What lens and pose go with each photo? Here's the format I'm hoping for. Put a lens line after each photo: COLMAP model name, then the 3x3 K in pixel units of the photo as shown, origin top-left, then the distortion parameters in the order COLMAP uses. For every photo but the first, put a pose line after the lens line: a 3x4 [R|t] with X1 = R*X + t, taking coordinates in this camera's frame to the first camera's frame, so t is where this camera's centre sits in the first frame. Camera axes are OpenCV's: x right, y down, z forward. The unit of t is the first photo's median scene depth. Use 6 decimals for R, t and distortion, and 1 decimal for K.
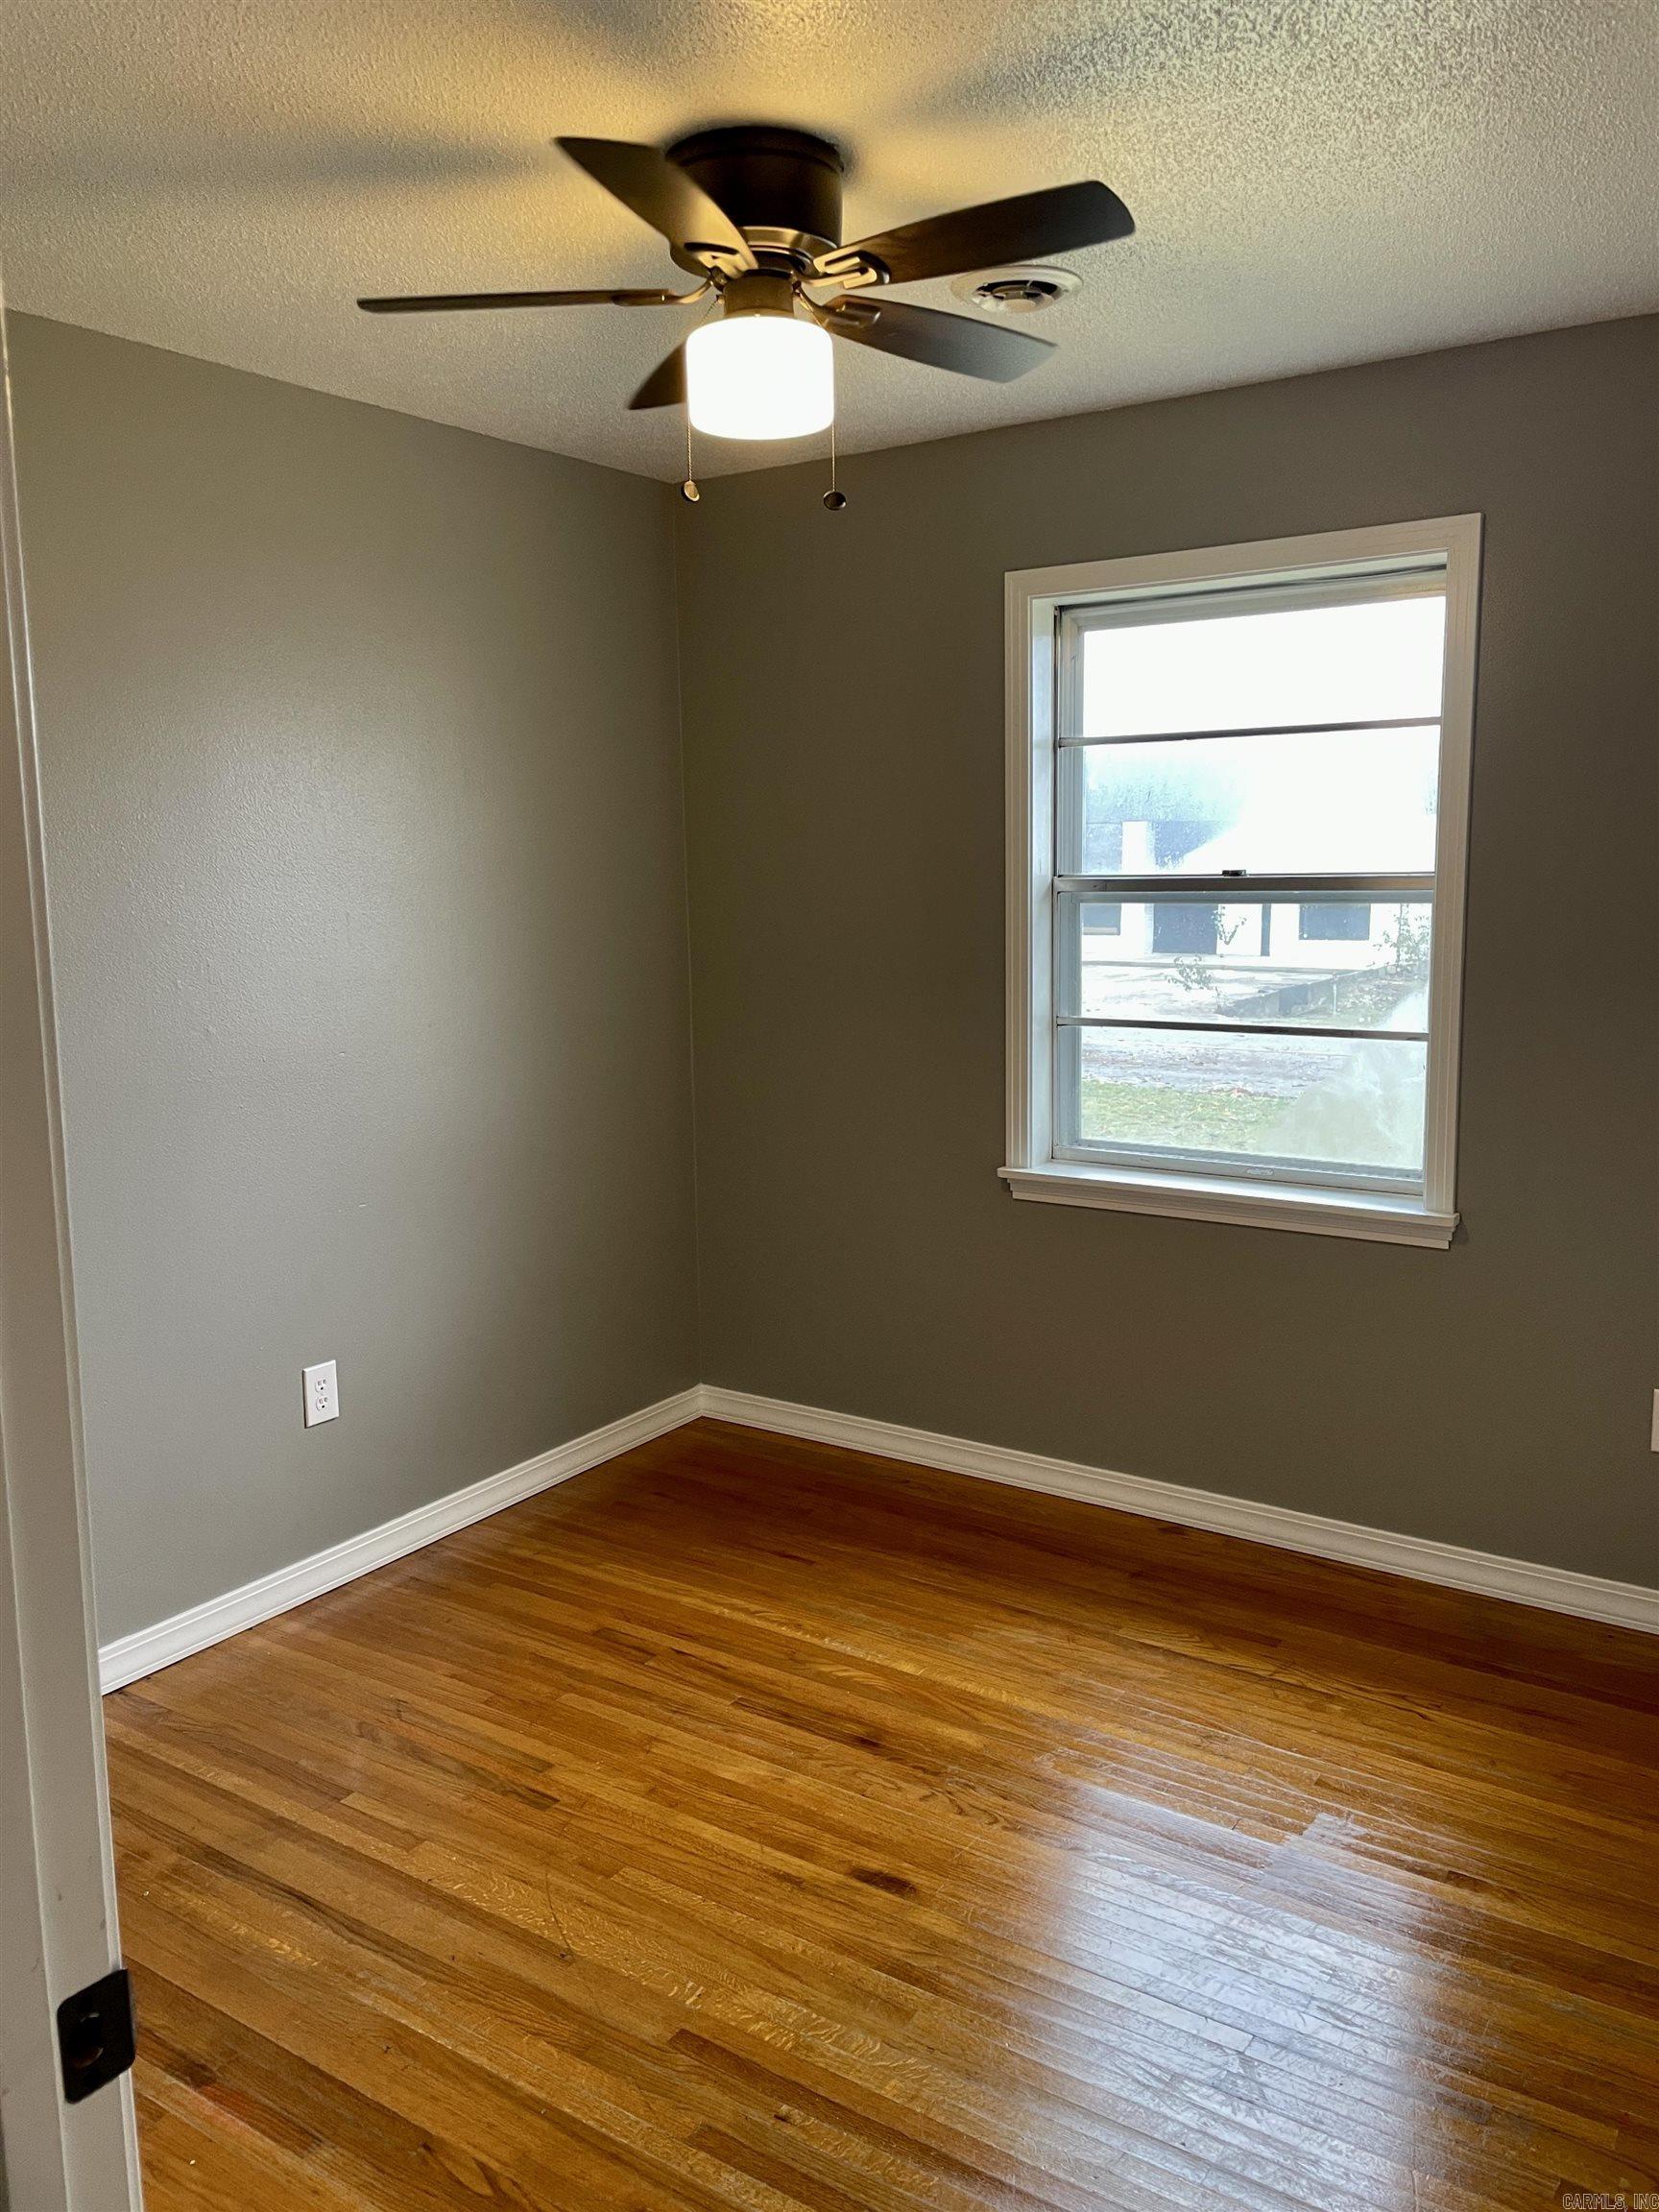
lens RADIAL K [[1651.8, 0, 831.6], [0, 1651.8, 1126.7], [0, 0, 1]] dist [0.052157, -0.000620]
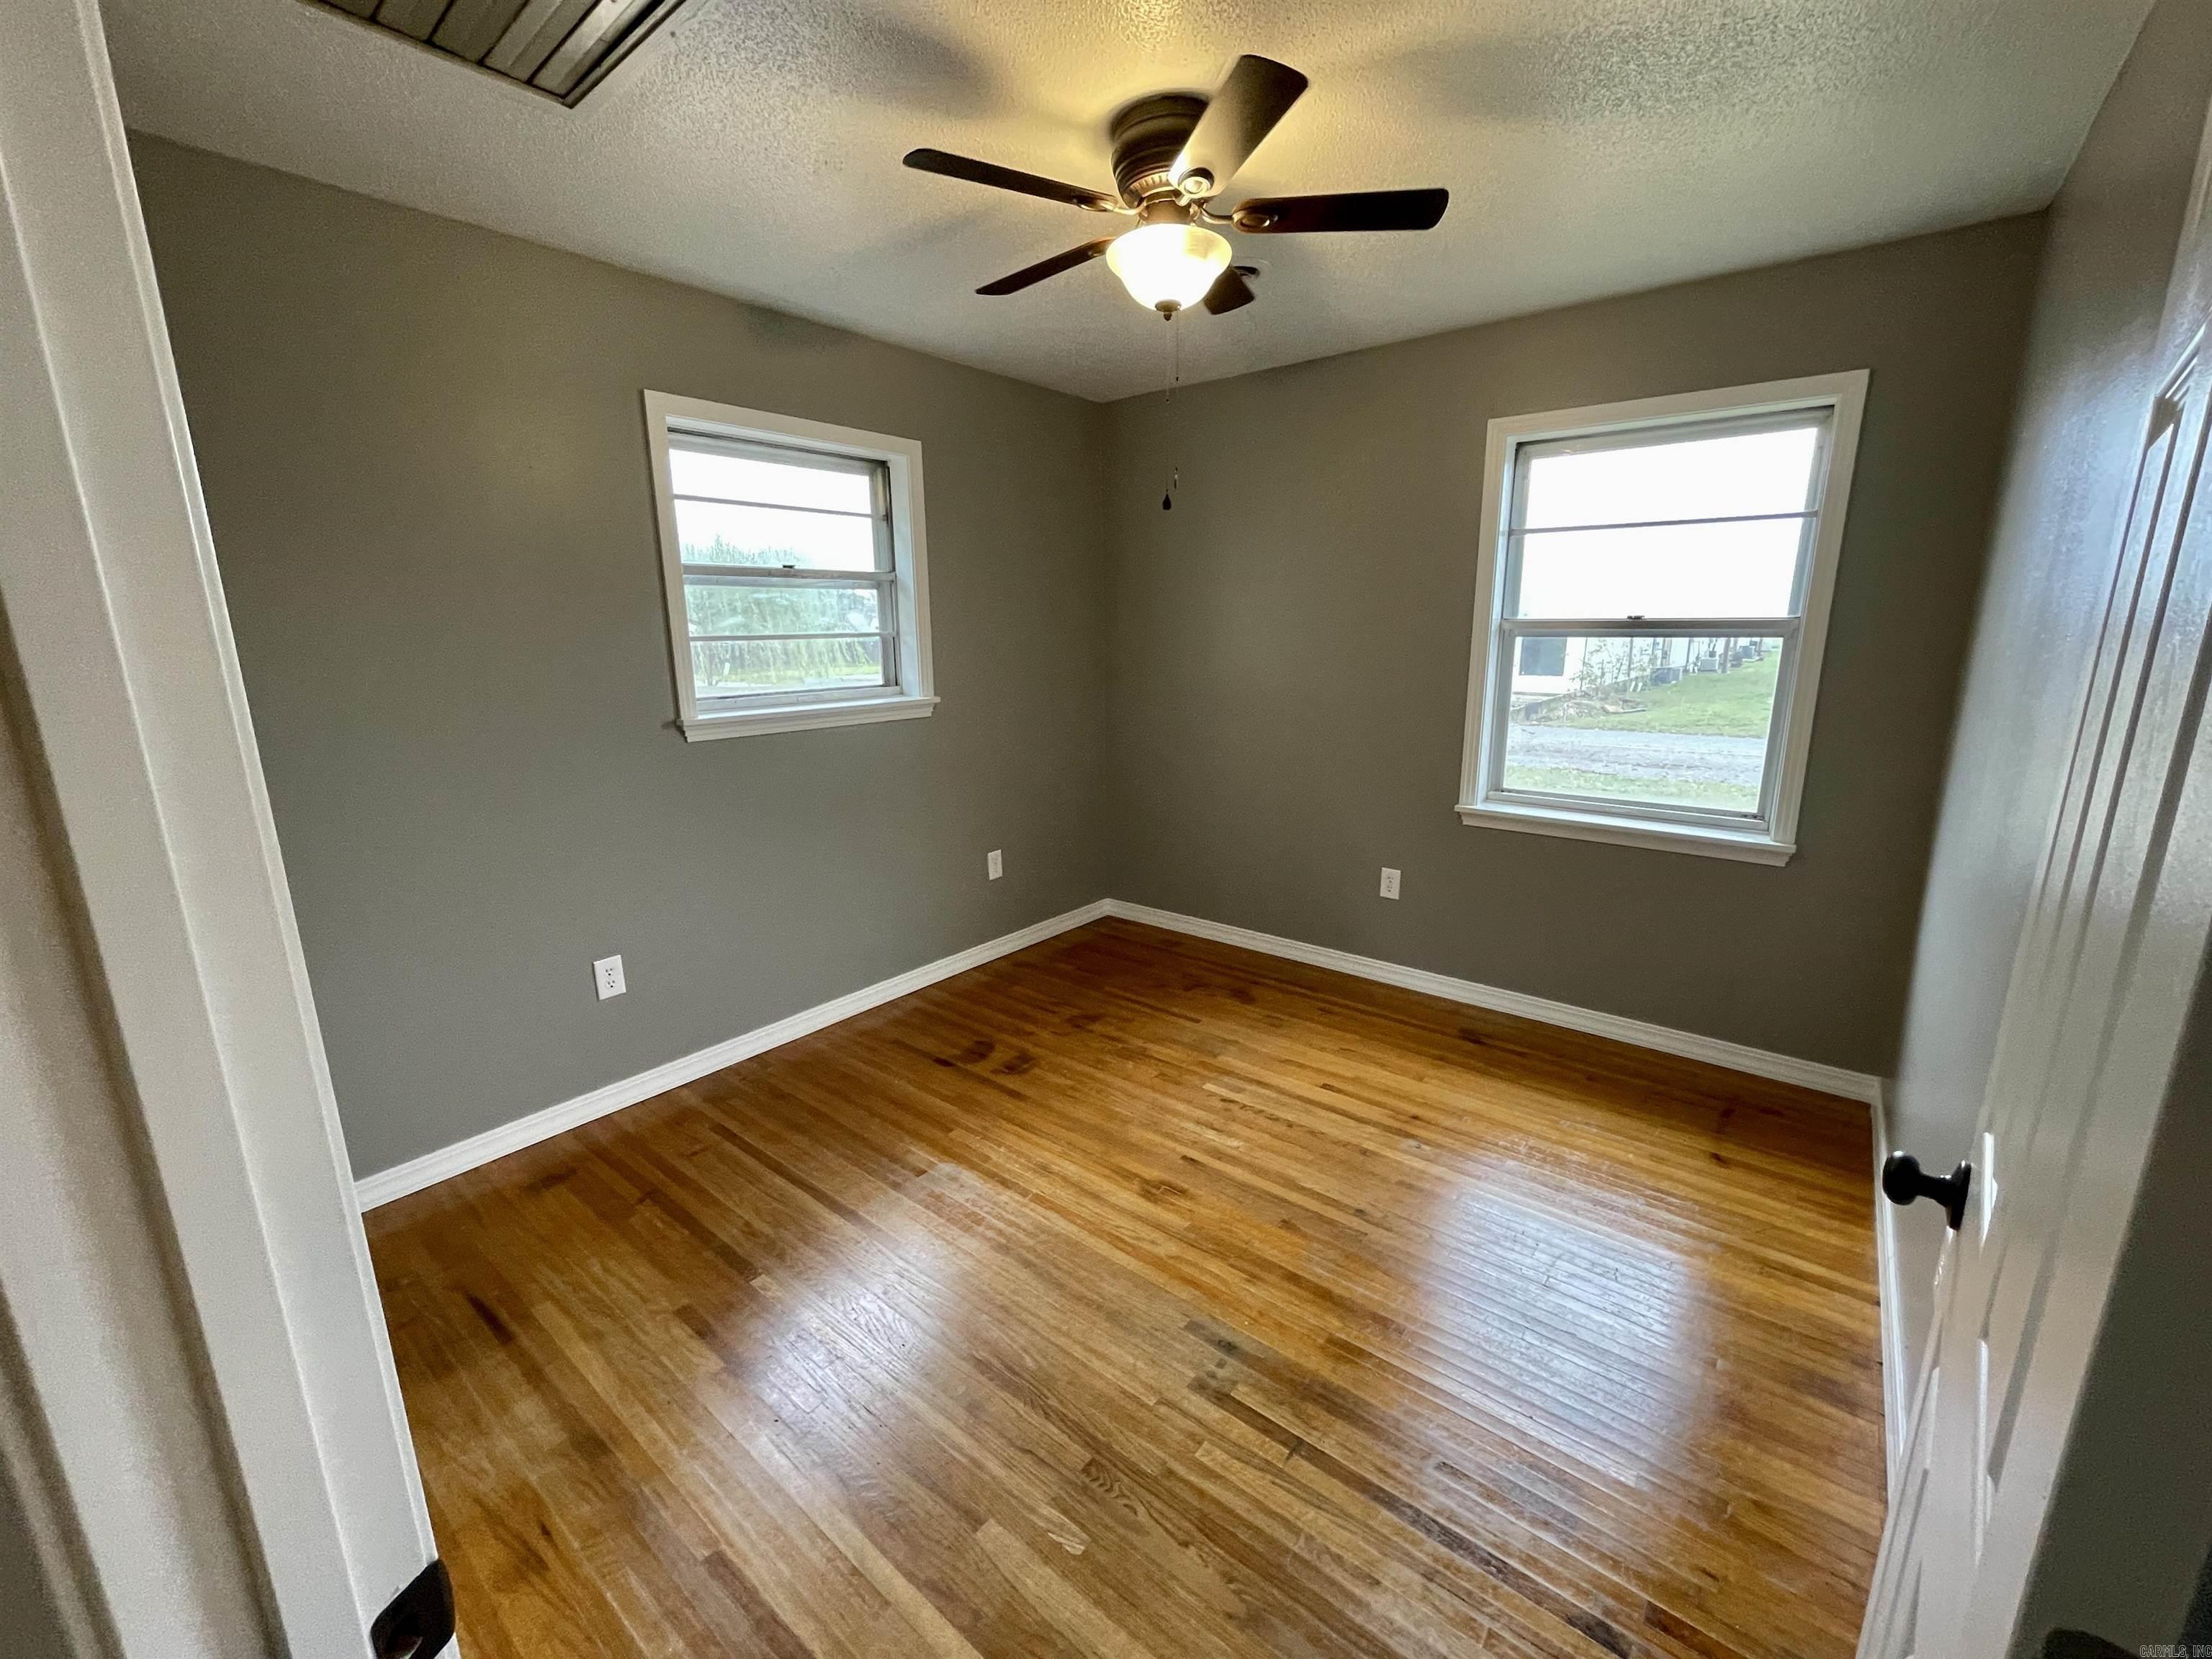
lens RADIAL K [[898.2, 0, 1106.0], [0, 898.2, 829.5], [0, 0, 1]] dist [-0.003667, -0.000226]
pose [[0.996320, 0.017854, -0.083829, -0.165850], [-0.011284, 0.996874, 0.078203, -0.016040], [0.084963, -0.076970, 0.993407, 0.115269]]
